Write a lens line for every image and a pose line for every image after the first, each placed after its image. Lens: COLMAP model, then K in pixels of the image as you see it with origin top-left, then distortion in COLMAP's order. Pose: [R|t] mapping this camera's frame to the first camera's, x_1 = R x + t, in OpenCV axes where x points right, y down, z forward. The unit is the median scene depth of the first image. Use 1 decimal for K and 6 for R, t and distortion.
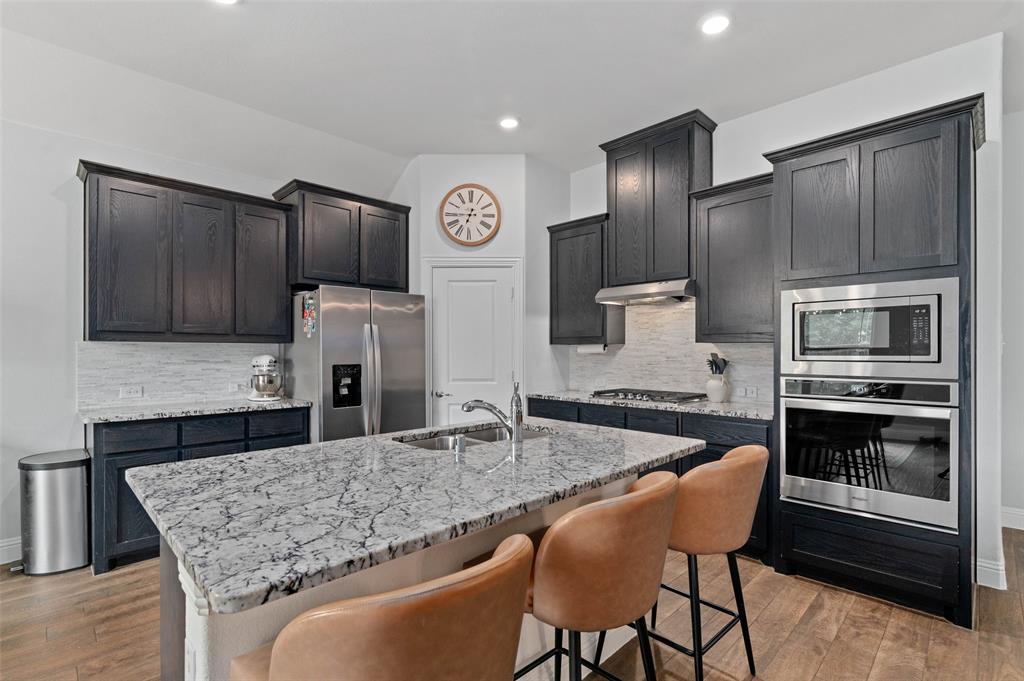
lens RADIAL K [[475.7, 0, 512.0], [0, 475.7, 348.1], [0, 0, 1]] dist [0.002932, -0.000372]
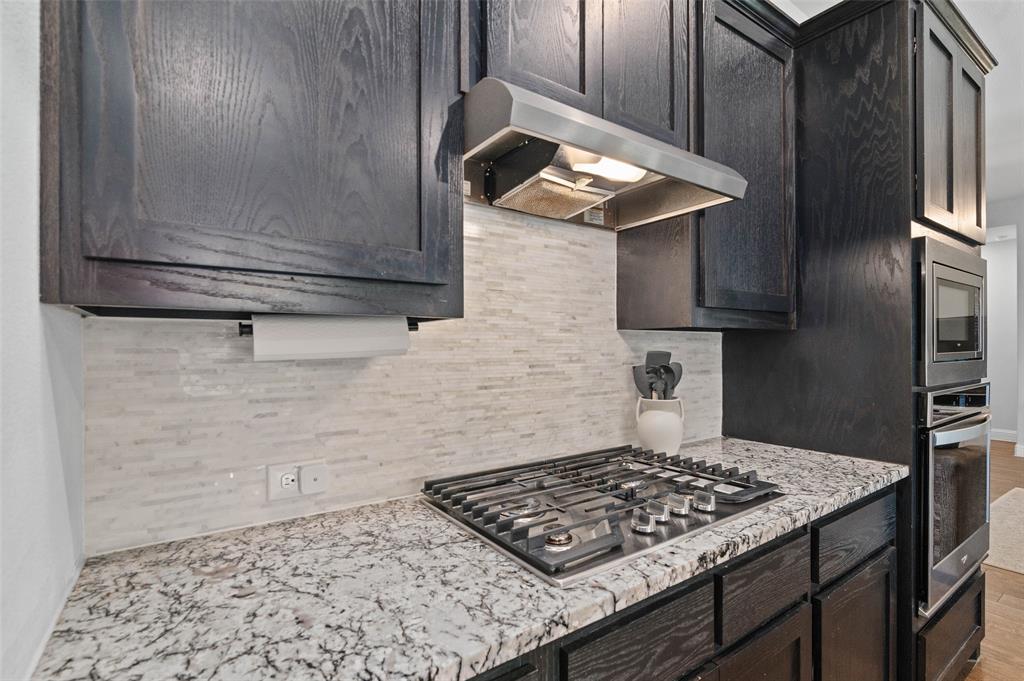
lens RADIAL K [[475.7, 0, 511.9], [0, 475.7, 345.0], [0, 0, 1]] dist [0.002932, -0.000372]
pose [[0.176625, 0.003347, 0.984273, -0.035414], [-0.006850, 0.999974, -0.002171, 0.004734], [-0.984254, -0.006359, 0.176643, 0.942938]]
